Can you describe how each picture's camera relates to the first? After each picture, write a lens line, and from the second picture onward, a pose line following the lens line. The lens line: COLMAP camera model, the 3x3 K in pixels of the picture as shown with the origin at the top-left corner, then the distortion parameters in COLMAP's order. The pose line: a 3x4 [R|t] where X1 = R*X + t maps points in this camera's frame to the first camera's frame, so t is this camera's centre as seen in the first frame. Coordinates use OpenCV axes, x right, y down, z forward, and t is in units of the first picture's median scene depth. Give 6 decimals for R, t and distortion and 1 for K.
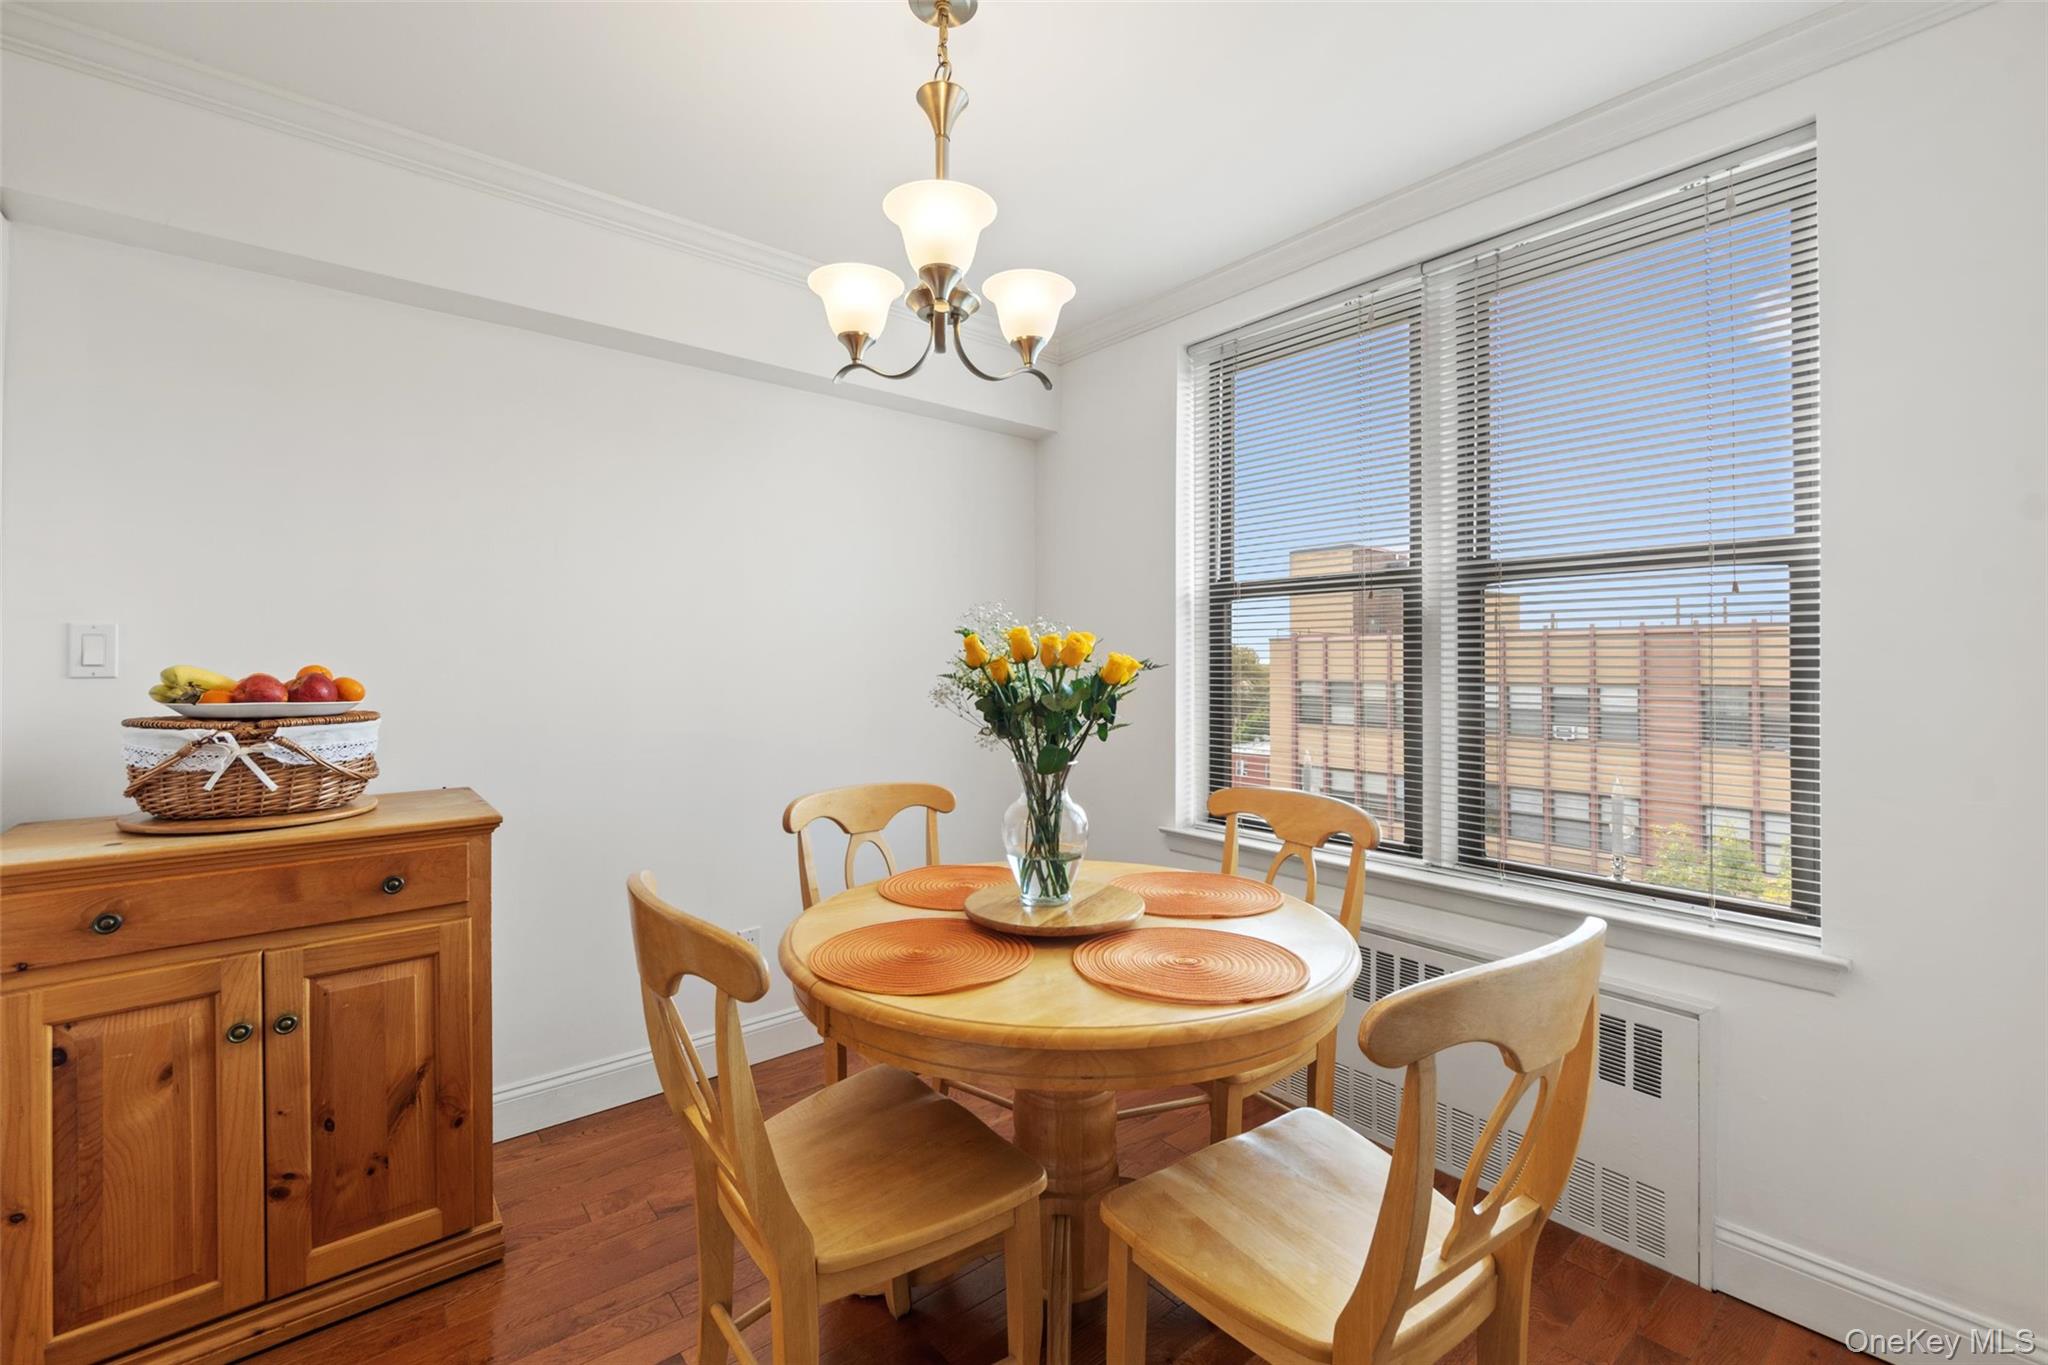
lens RADIAL K [[874.3, 0, 1021.0], [0, 874.3, 672.5], [0, 0, 1]] dist [0.001068, 0.000158]
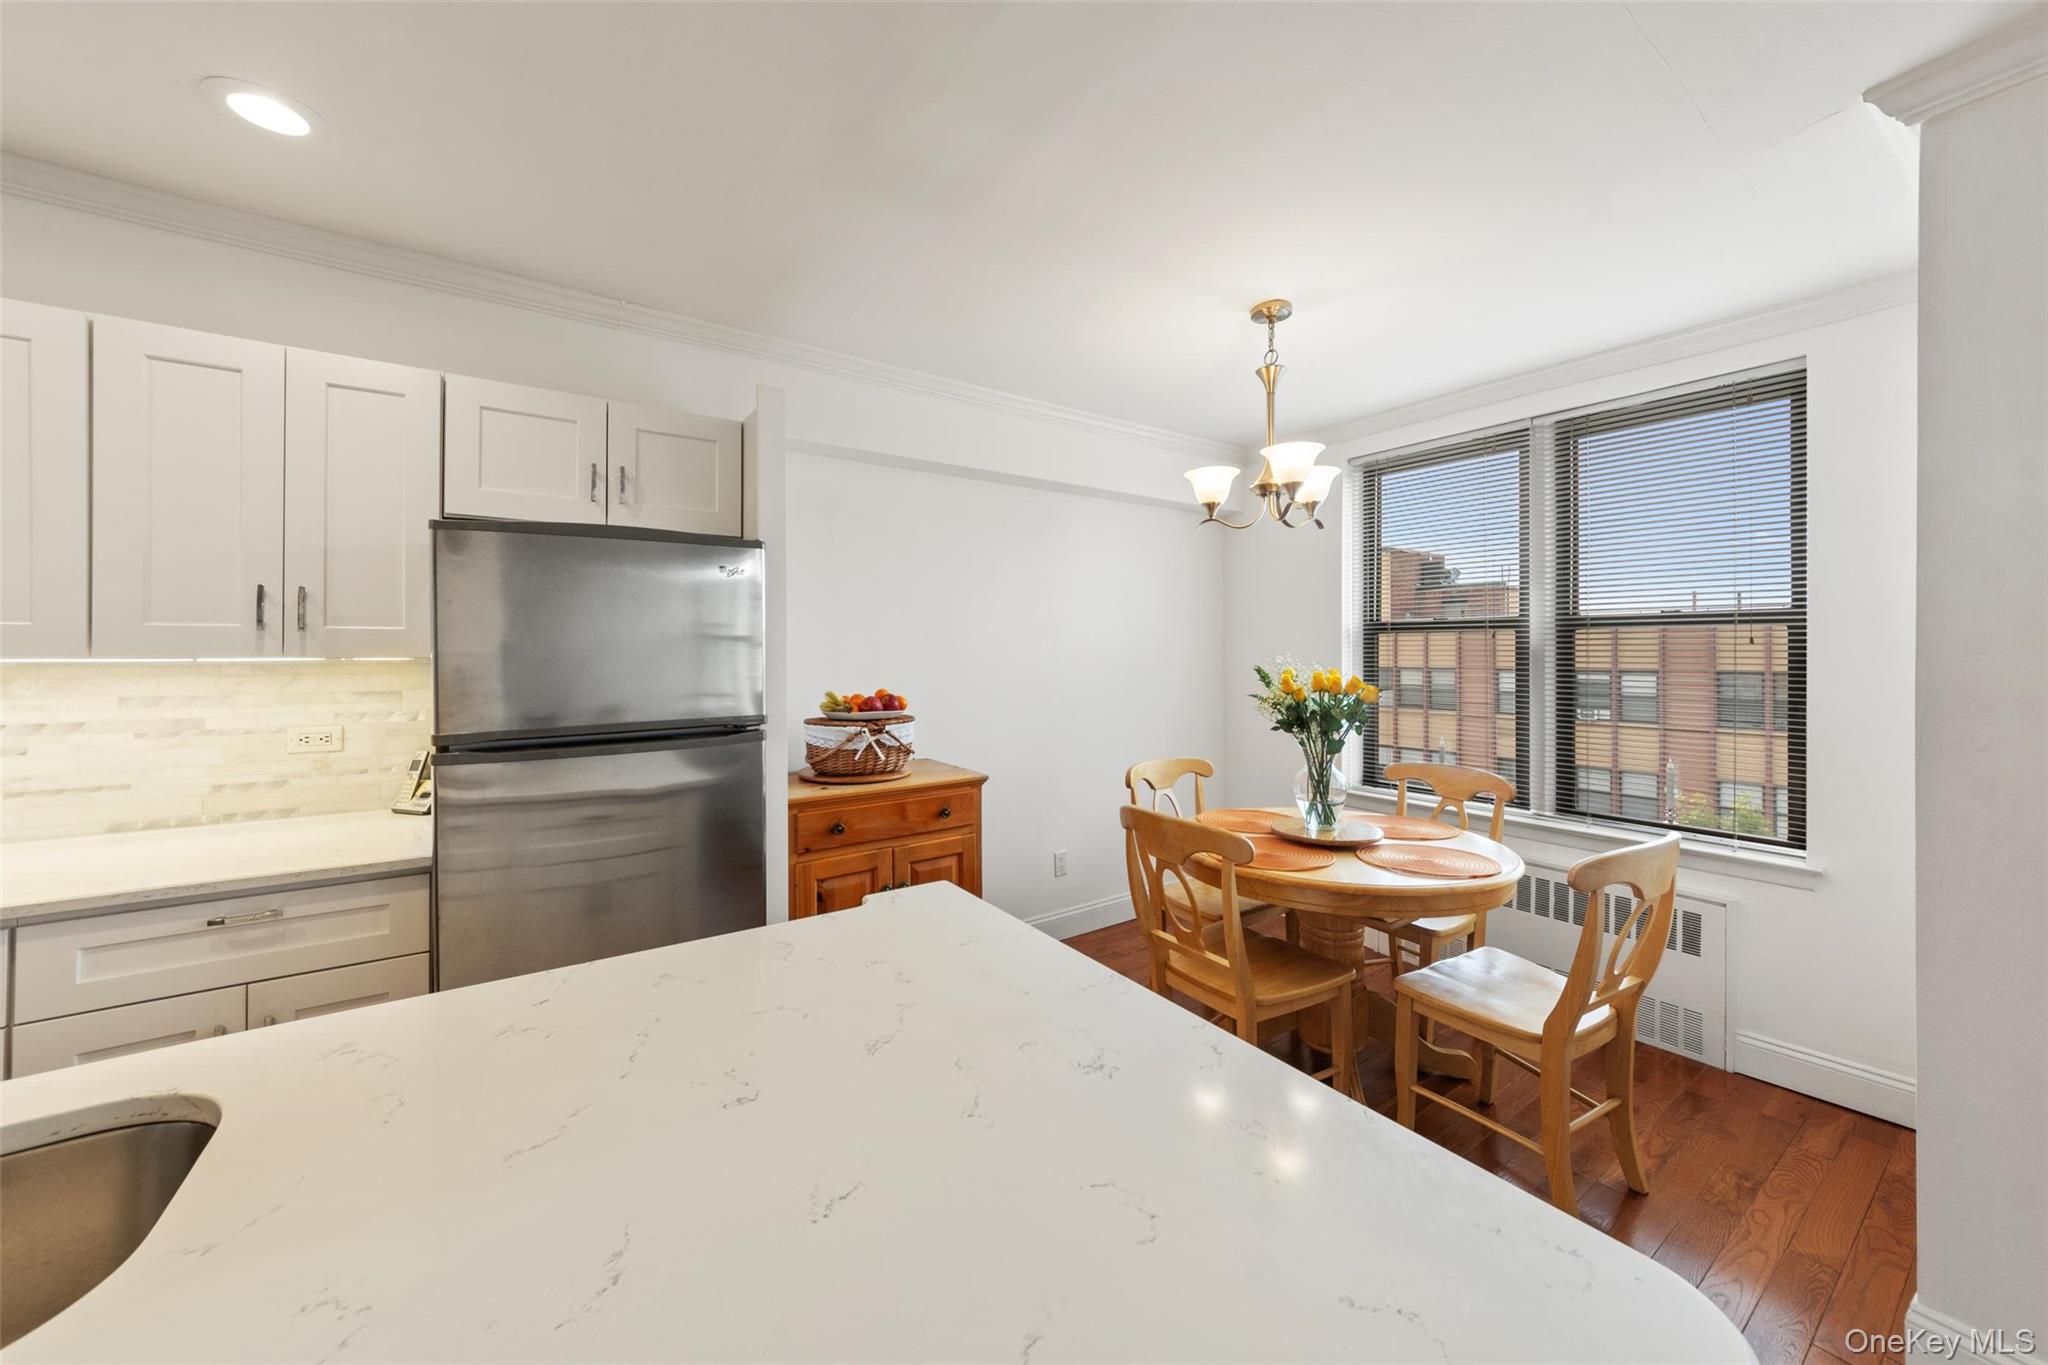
lens RADIAL K [[745.8, 0, 1028.3], [0, 745.8, 666.1], [0, 0, 1]] dist [-0.003035, 0.000066]
pose [[0.996402, -0.002514, -0.084711, -0.416381], [0.003172, 0.999966, 0.007644, -0.069643], [0.084689, -0.007886, 0.996376, -0.503615]]
